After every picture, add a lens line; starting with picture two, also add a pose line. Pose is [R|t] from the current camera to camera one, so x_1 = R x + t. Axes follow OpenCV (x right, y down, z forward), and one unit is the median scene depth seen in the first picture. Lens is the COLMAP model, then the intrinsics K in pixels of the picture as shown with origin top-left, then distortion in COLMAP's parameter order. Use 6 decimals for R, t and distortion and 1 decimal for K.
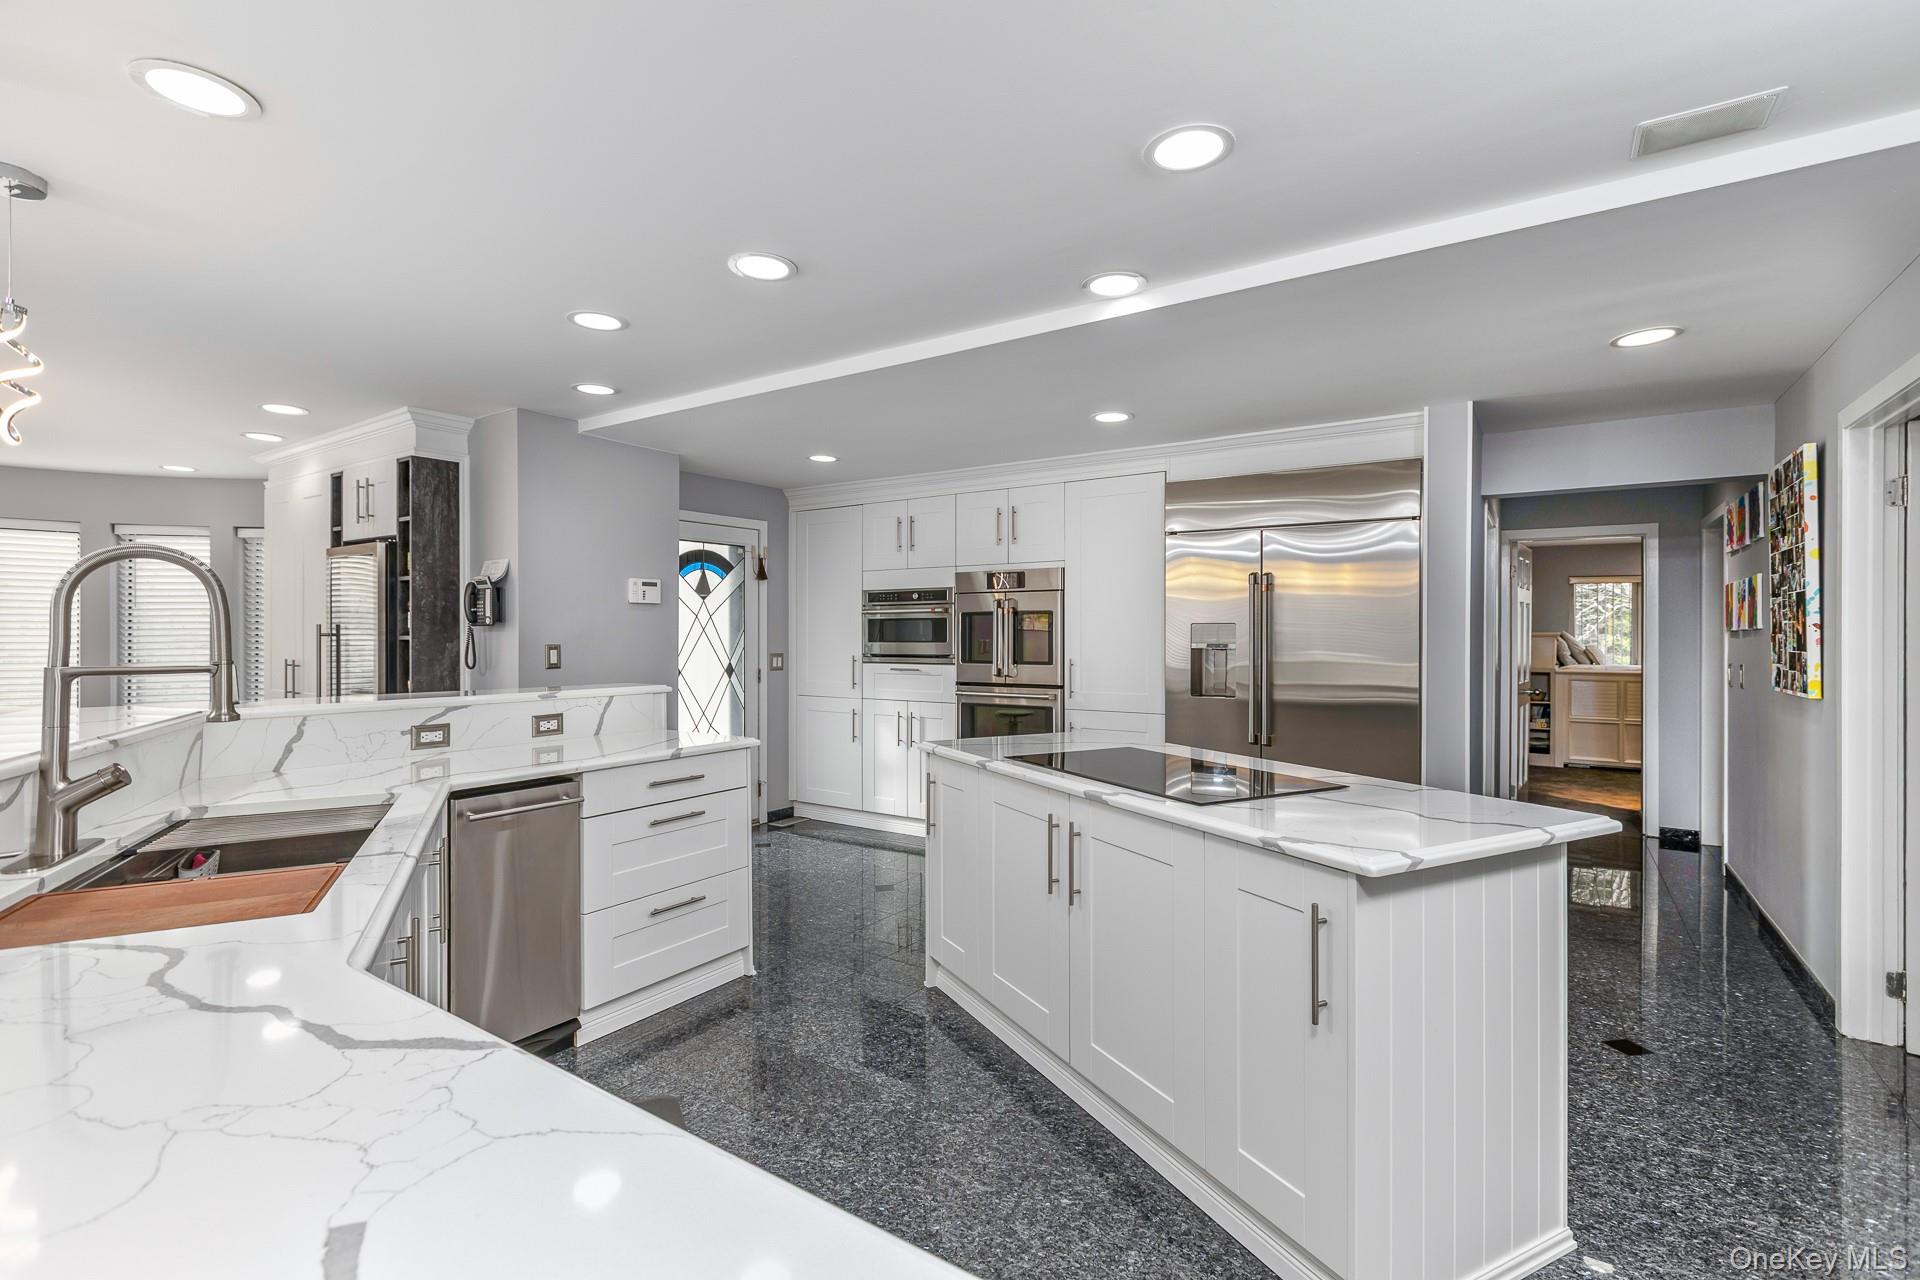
lens RADIAL K [[866.7, 0, 965.2], [0, 866.7, 630.2], [0, 0, 1]] dist [0.000013, 0.000066]
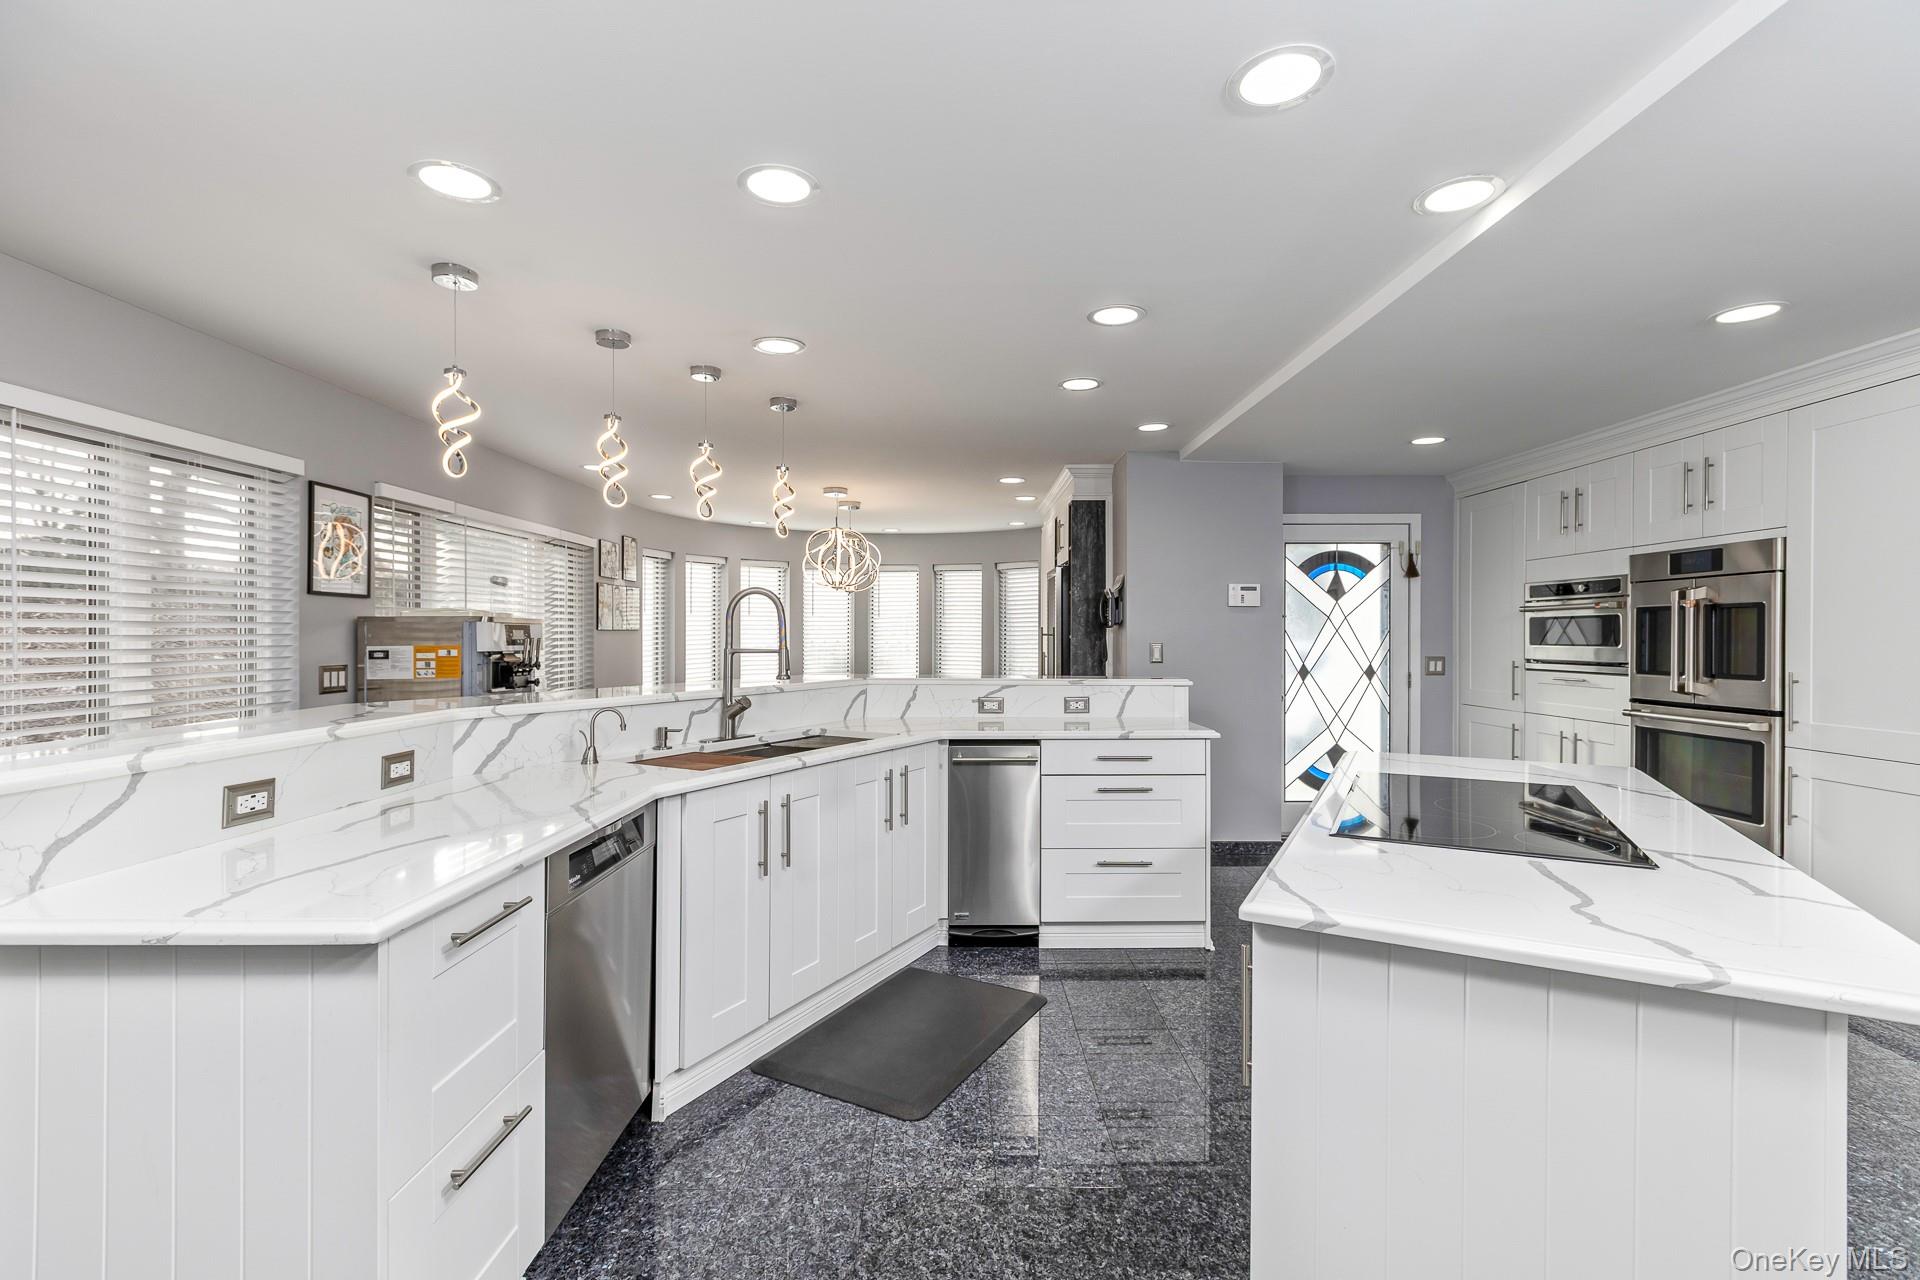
lens RADIAL K [[866.7, 0, 965.2], [0, 866.7, 630.2], [0, 0, 1]] dist [0.000013, 0.000066]
pose [[0.561962, -0.002142, -0.827160, 0.297836], [0.000374, 0.999997, -0.002335, 0.001143], [0.827163, 0.001003, 0.561962, 0.087620]]
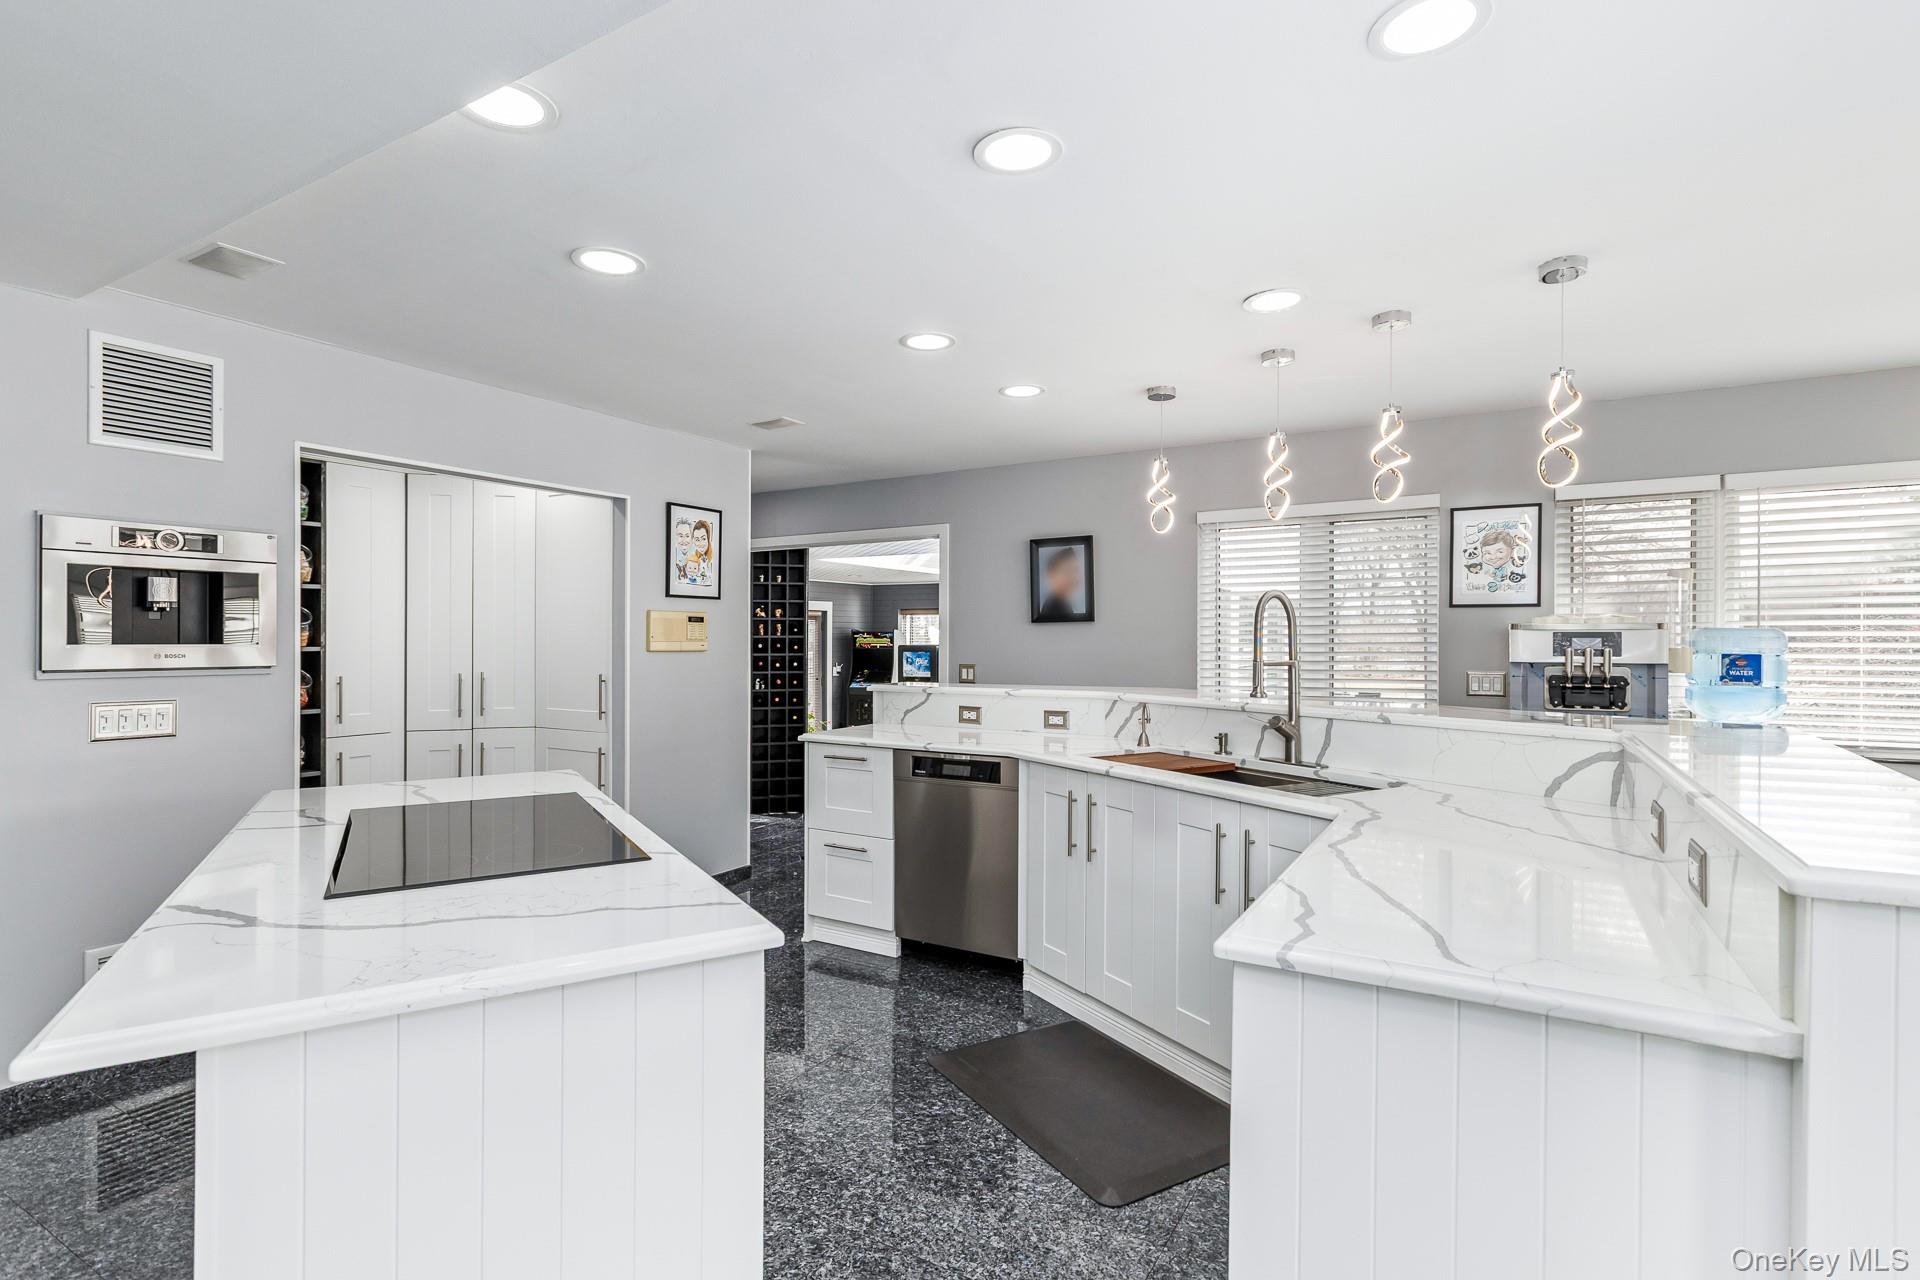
lens RADIAL K [[927.5, 0, 960.0], [0, 927.5, 640.0], [0, 0, 1]] dist [0.000756, 0.000069]
pose [[-0.998233, 0.001222, -0.059412, -0.066299], [0.001397, 0.999995, -0.002901, 0.001778], [0.059408, -0.002979, -0.998229, 0.856822]]
